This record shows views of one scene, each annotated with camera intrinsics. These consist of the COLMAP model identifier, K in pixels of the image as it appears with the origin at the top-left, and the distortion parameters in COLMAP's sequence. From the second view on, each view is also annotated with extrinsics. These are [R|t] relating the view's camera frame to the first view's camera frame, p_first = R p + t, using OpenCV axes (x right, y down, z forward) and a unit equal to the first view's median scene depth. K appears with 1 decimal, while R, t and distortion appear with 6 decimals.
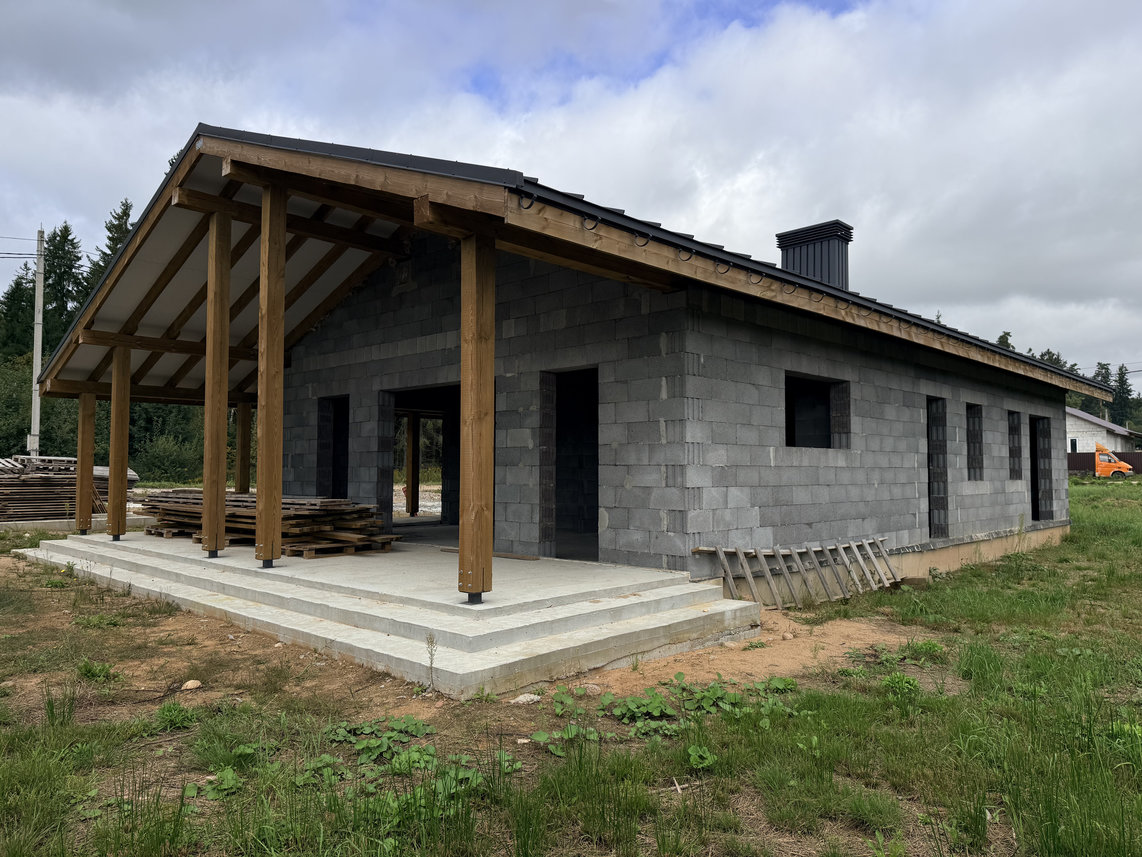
lens RADIAL K [[800.2, 0, 570.2], [0, 800.2, 431.2], [0, 0, 1]] dist [0.112045, -0.151808]
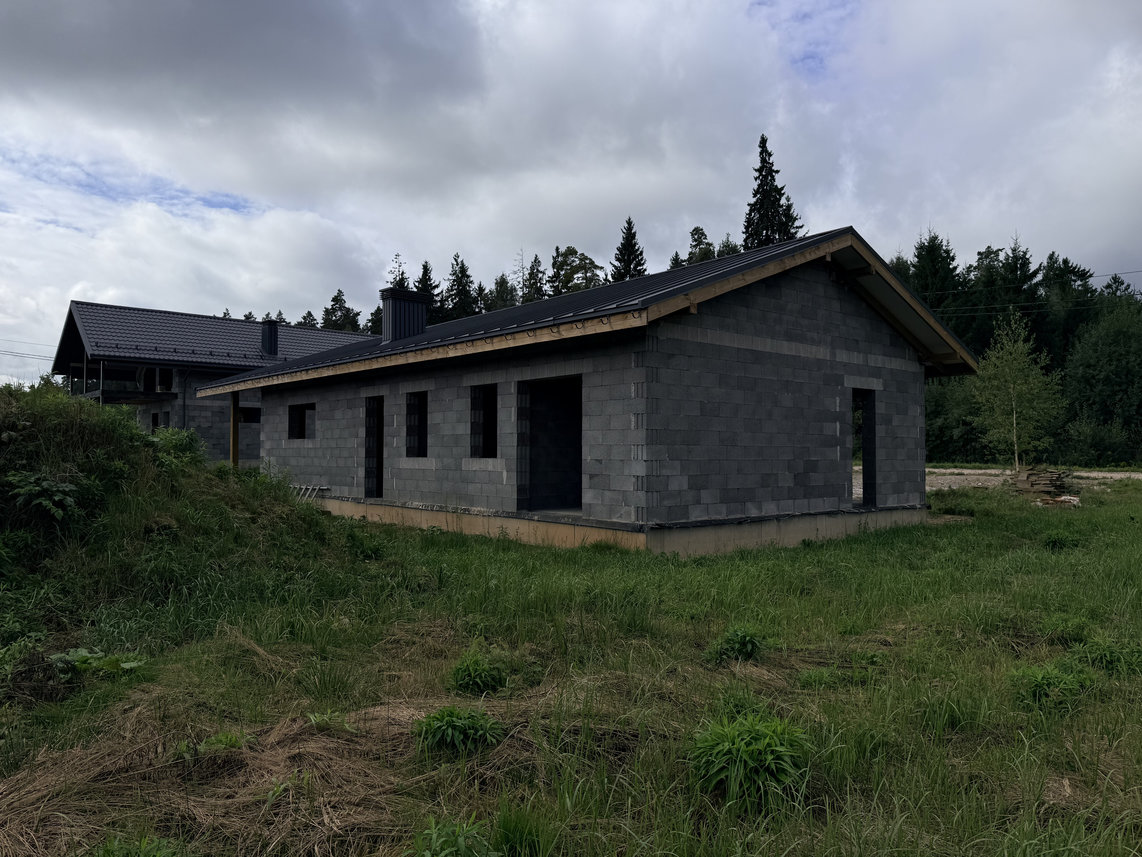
lens RADIAL K [[800.2, 0, 570.2], [0, 800.2, 431.2], [0, 0, 1]] dist [0.112045, -0.151808]
pose [[-0.093584, -0.029177, -0.995184, 2.106076], [0.046714, 0.998341, -0.033662, 0.094047], [0.994515, -0.049639, -0.092065, 1.712515]]
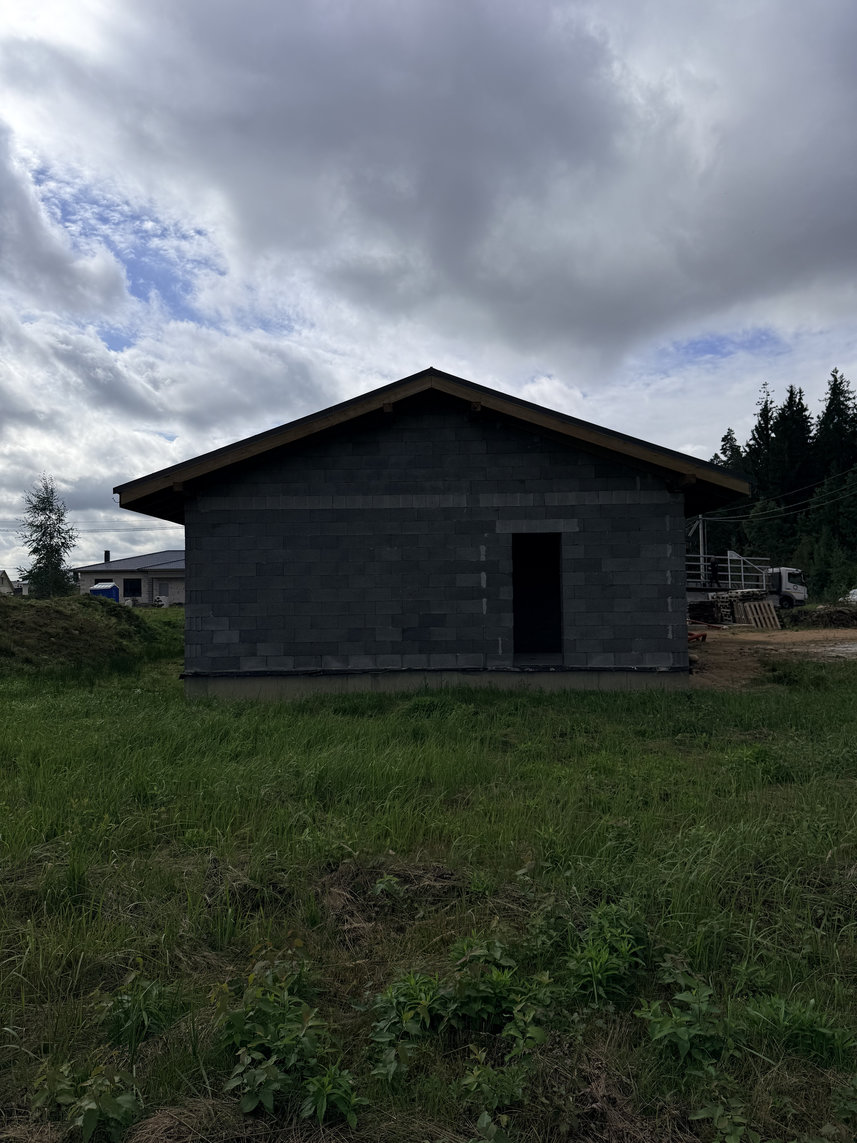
lens RADIAL K [[800.9, 0, 428.5], [0, 800.9, 571.5], [0, 0, 1]] dist [0.112045, -0.151808]
pose [[-0.730078, -0.014709, -0.683206, 1.626859], [0.047135, 0.996303, -0.071819, 0.138193], [0.681736, -0.084637, -0.726686, 2.881282]]
